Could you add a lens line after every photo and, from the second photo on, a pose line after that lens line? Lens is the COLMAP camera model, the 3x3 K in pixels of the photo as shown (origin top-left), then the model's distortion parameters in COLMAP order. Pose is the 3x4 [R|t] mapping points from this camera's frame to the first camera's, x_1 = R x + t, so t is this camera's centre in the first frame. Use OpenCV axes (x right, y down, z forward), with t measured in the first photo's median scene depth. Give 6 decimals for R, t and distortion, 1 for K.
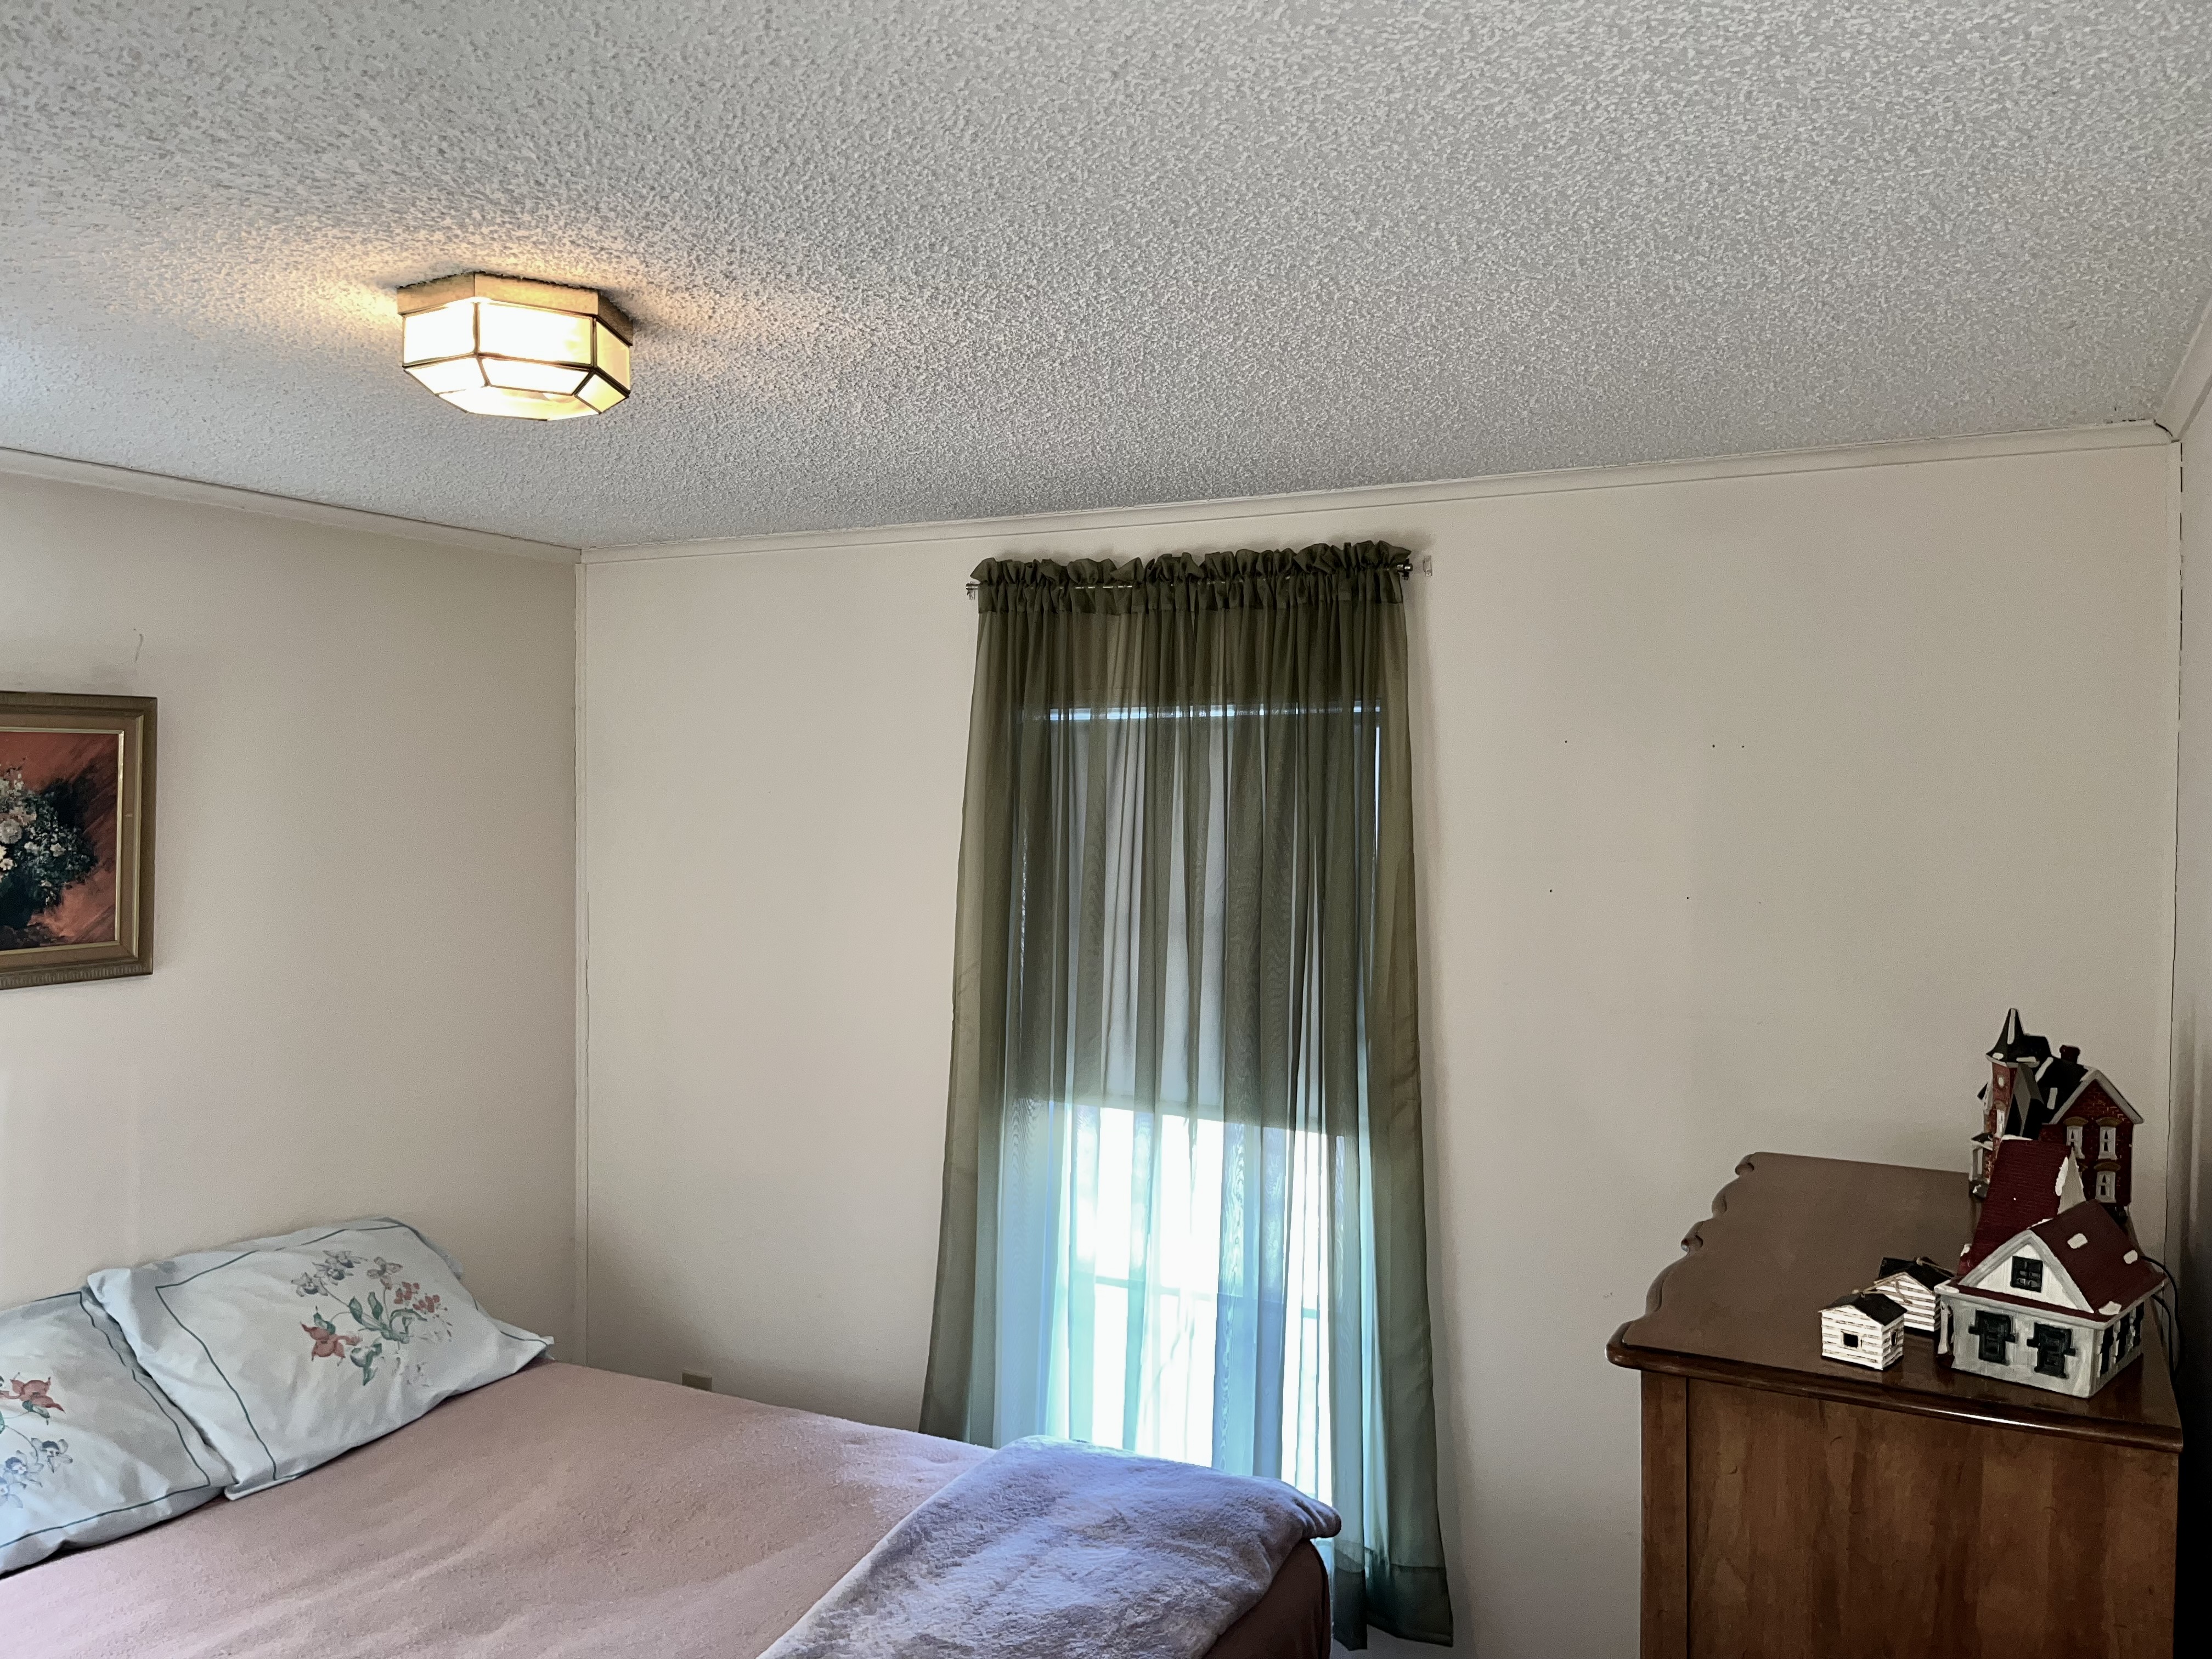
lens RADIAL K [[1685.5, 0, 1098.8], [0, 1685.5, 858.9], [0, 0, 1]] dist [0.081236, -0.088611]
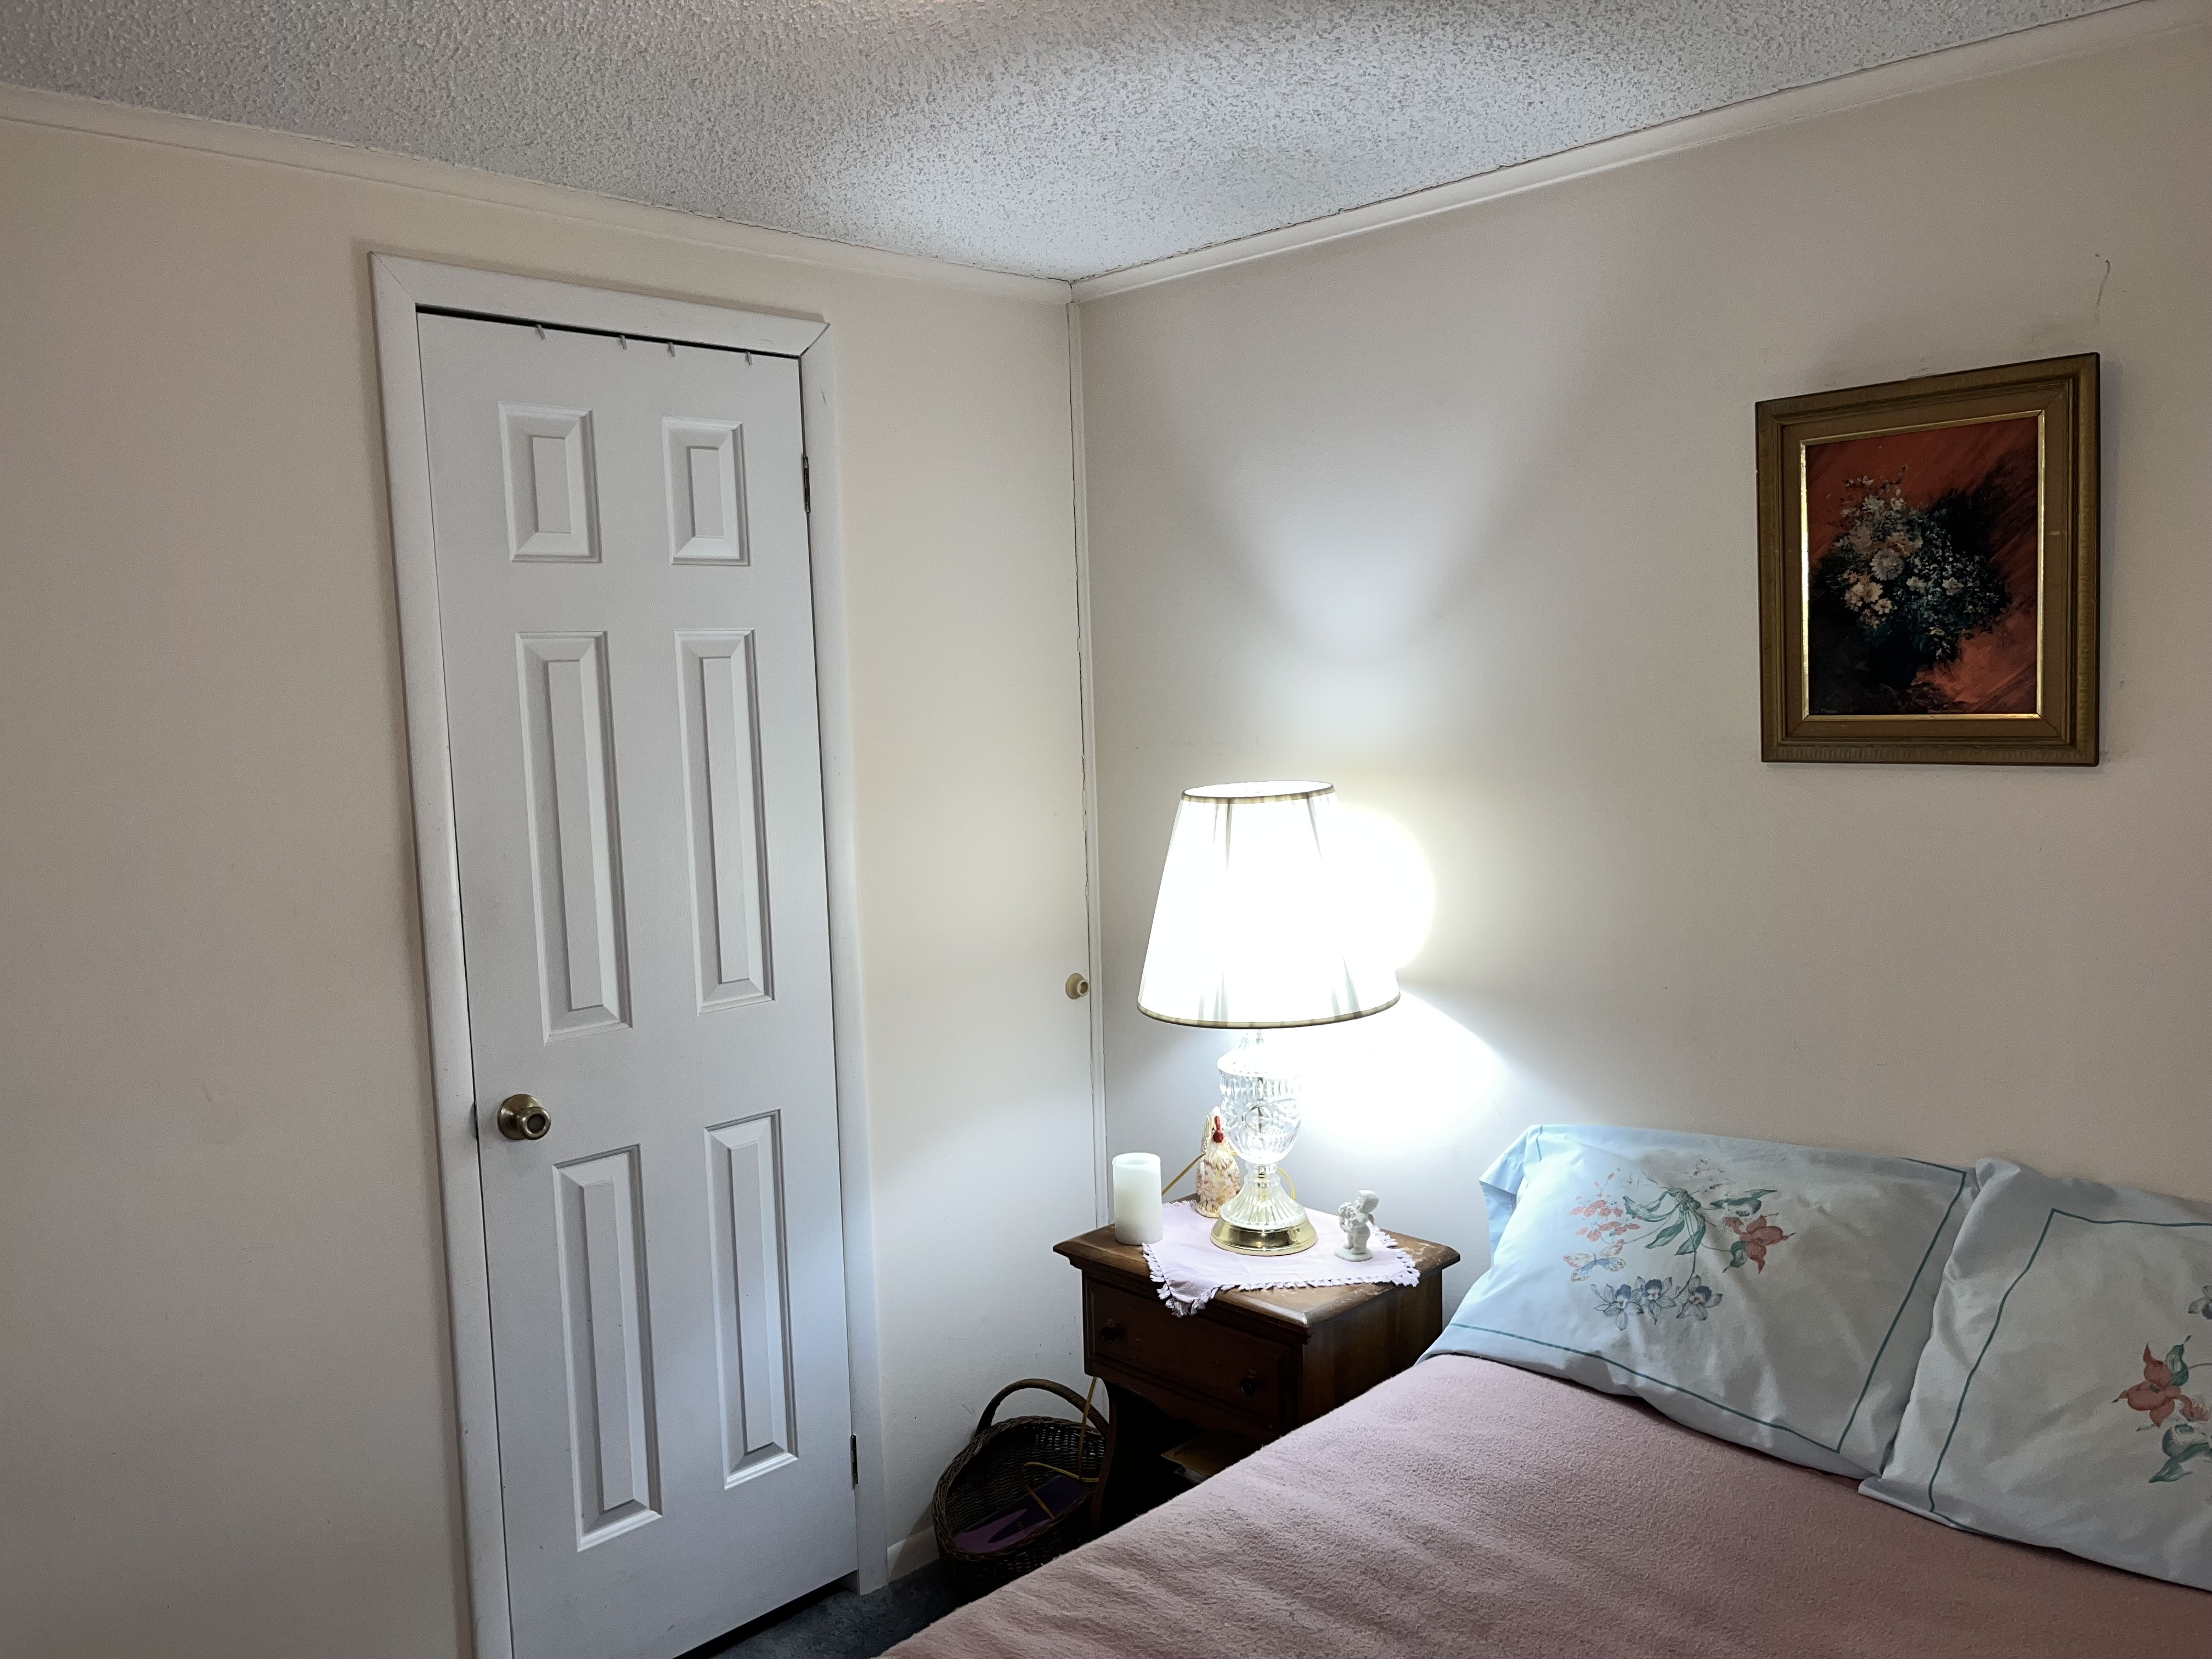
lens RADIAL K [[1685.5, 0, 1098.8], [0, 1685.5, 858.9], [0, 0, 1]] dist [0.081236, -0.088611]
pose [[-0.305382, 0.101255, -0.946831, 0.234696], [-0.018265, 0.993525, 0.112139, 0.036472], [0.952055, 0.051539, -0.301555, 0.876197]]
